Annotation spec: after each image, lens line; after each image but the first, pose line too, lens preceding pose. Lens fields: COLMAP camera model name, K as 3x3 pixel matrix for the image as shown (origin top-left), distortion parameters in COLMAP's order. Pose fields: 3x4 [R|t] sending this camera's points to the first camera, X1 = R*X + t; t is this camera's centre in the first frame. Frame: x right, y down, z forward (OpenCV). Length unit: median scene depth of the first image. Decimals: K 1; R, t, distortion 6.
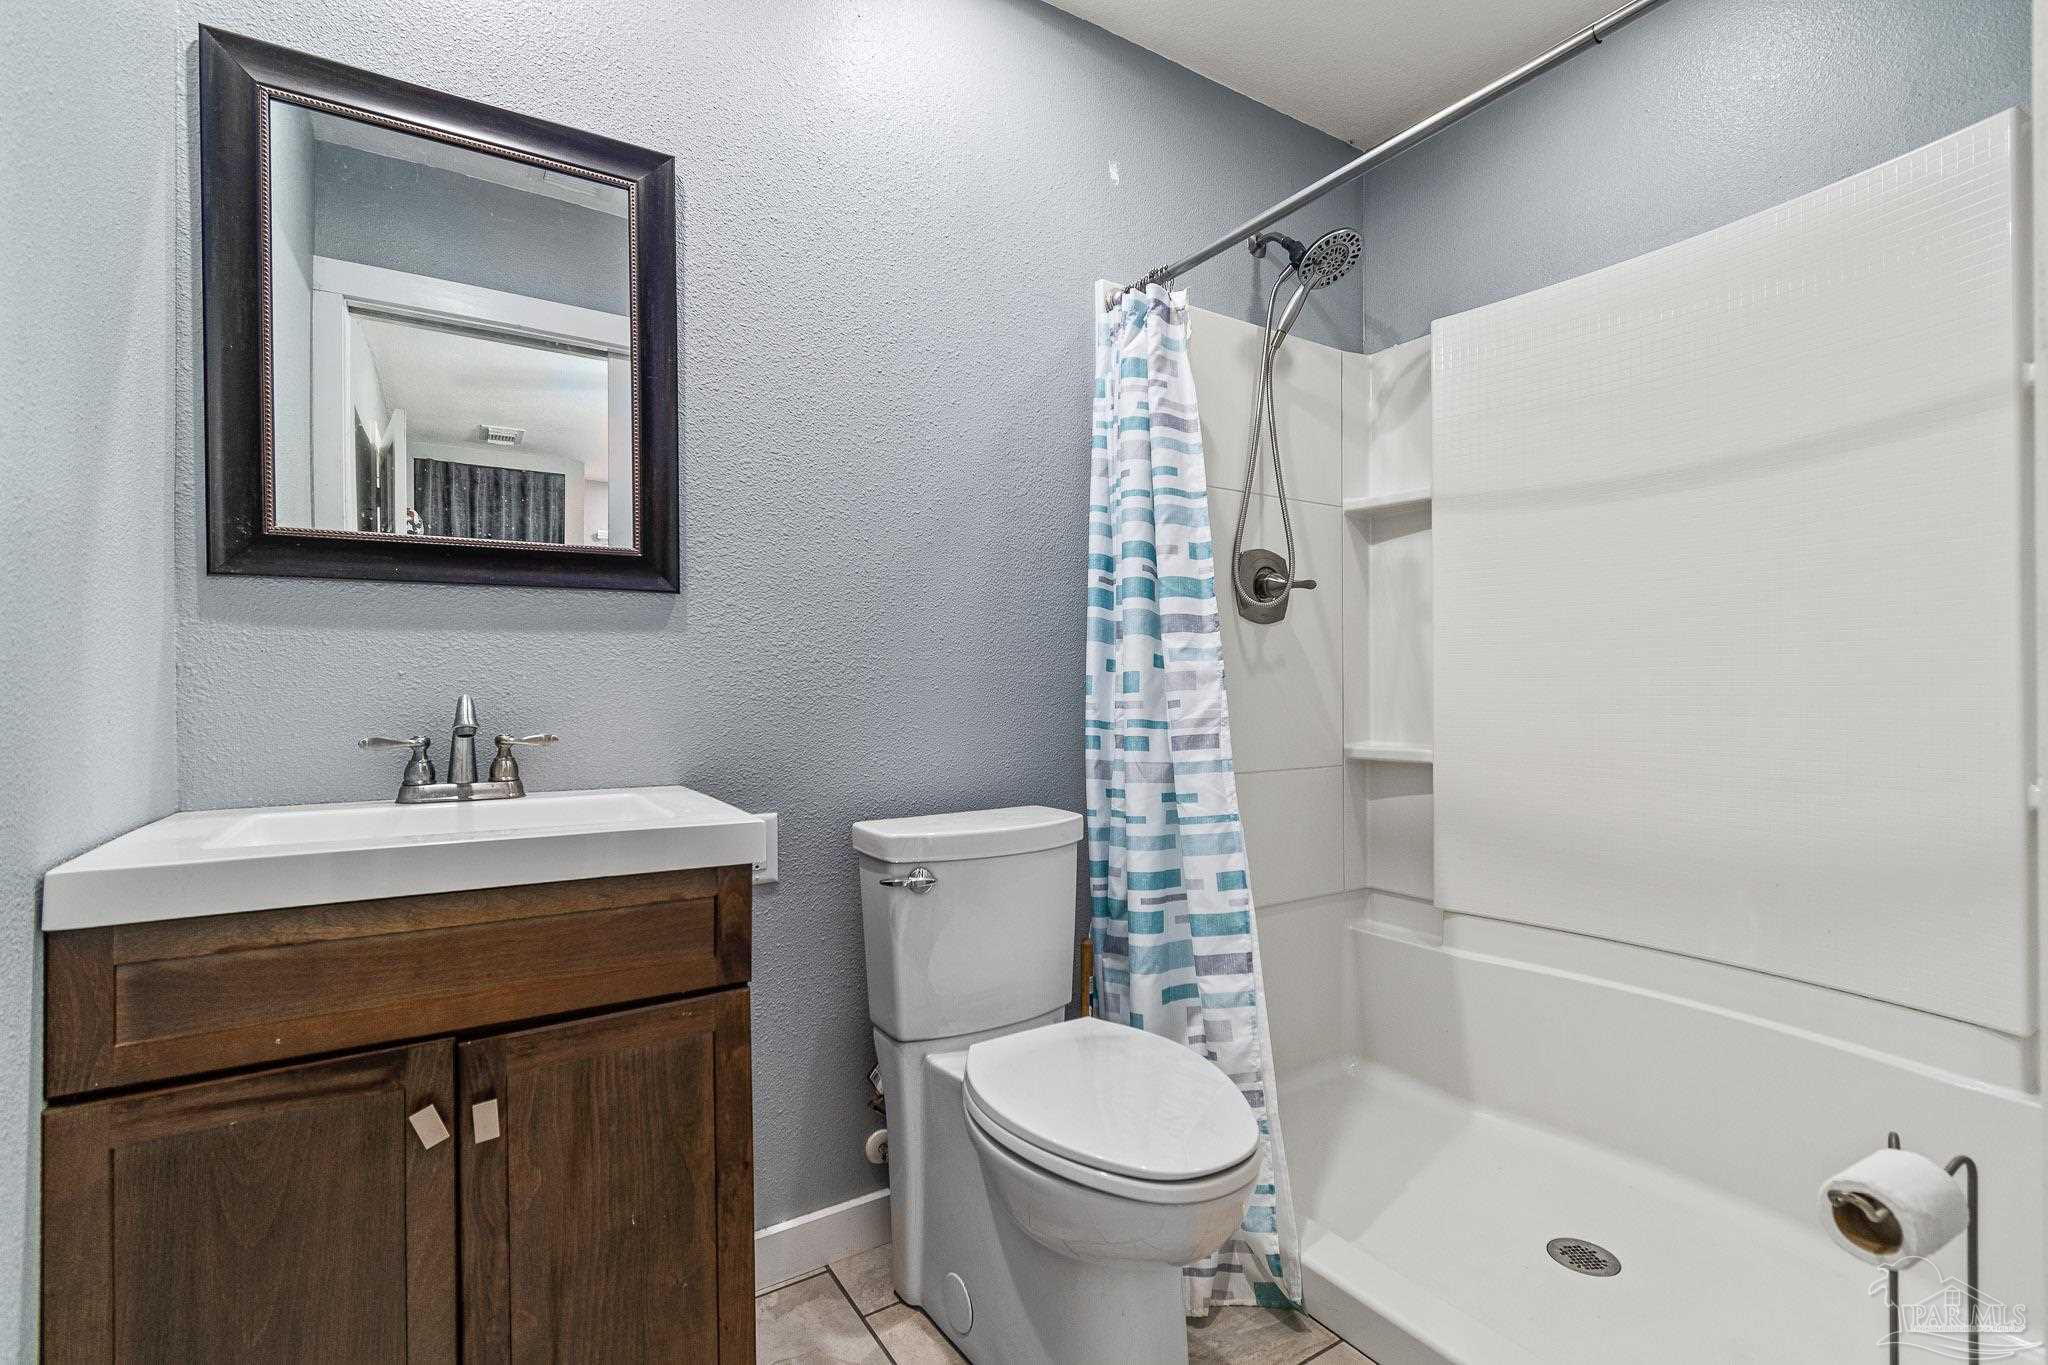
lens RADIAL K [[926.0, 0, 1020.1], [0, 926.0, 682.2], [0, 0, 1]] dist [0.002628, -0.001175]
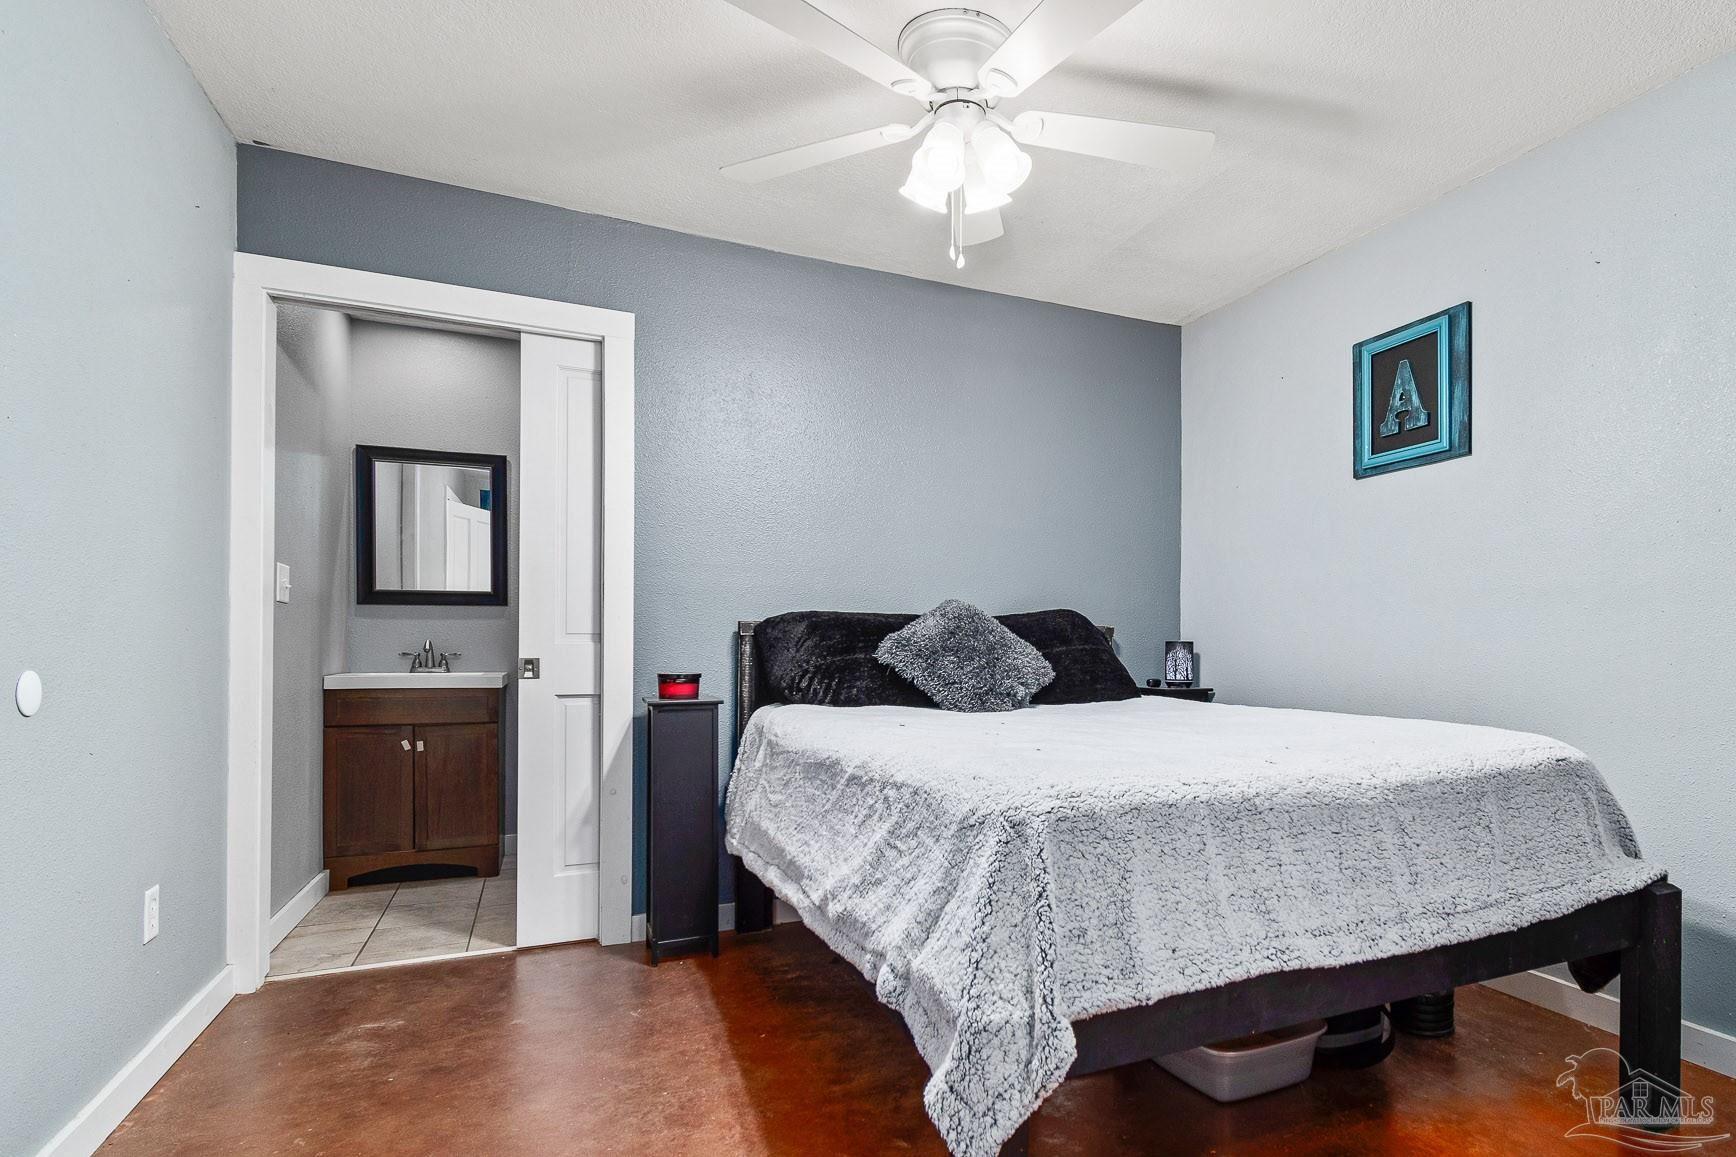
lens RADIAL K [[785.0, 0, 918.3], [0, 785.0, 637.4], [0, 0, 1]] dist [0.002628, -0.001175]
pose [[0.995011, 0.008770, -0.099377, 1.412110], [-0.008831, 0.999961, -0.000171, -0.009640], [0.099371, 0.001048, 0.995050, -1.610656]]
